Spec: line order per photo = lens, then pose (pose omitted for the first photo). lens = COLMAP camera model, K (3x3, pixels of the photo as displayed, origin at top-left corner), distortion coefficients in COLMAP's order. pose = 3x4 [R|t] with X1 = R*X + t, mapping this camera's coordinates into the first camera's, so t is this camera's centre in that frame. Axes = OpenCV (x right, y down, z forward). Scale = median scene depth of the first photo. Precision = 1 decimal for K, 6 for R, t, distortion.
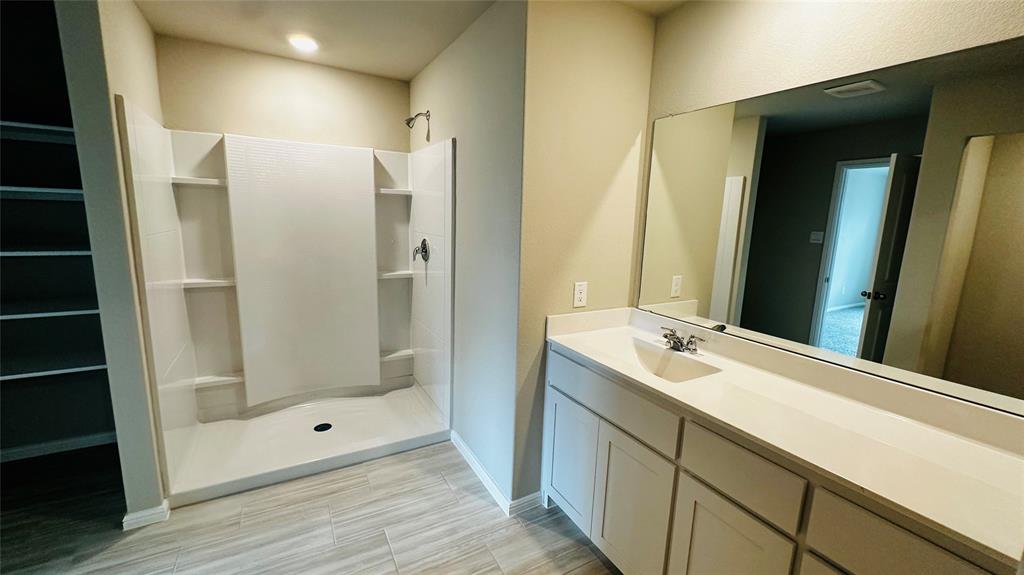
lens RADIAL K [[408.8, 0, 516.7], [0, 408.8, 289.6], [0, 0, 1]] dist [-0.004520, -0.000479]
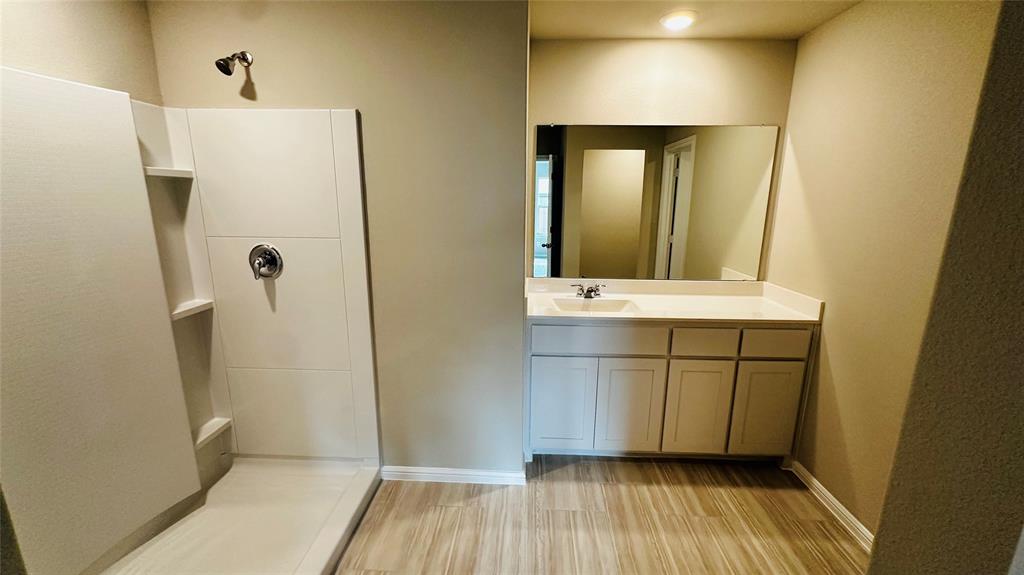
lens RADIAL K [[408.8, 0, 517.6], [0, 408.8, 285.7], [0, 0, 1]] dist [-0.004520, -0.000479]
pose [[0.529785, -0.206975, 0.822489, -0.758206], [0.158135, 0.976866, 0.143964, -0.115599], [-0.833259, 0.053794, 0.550259, 0.358207]]
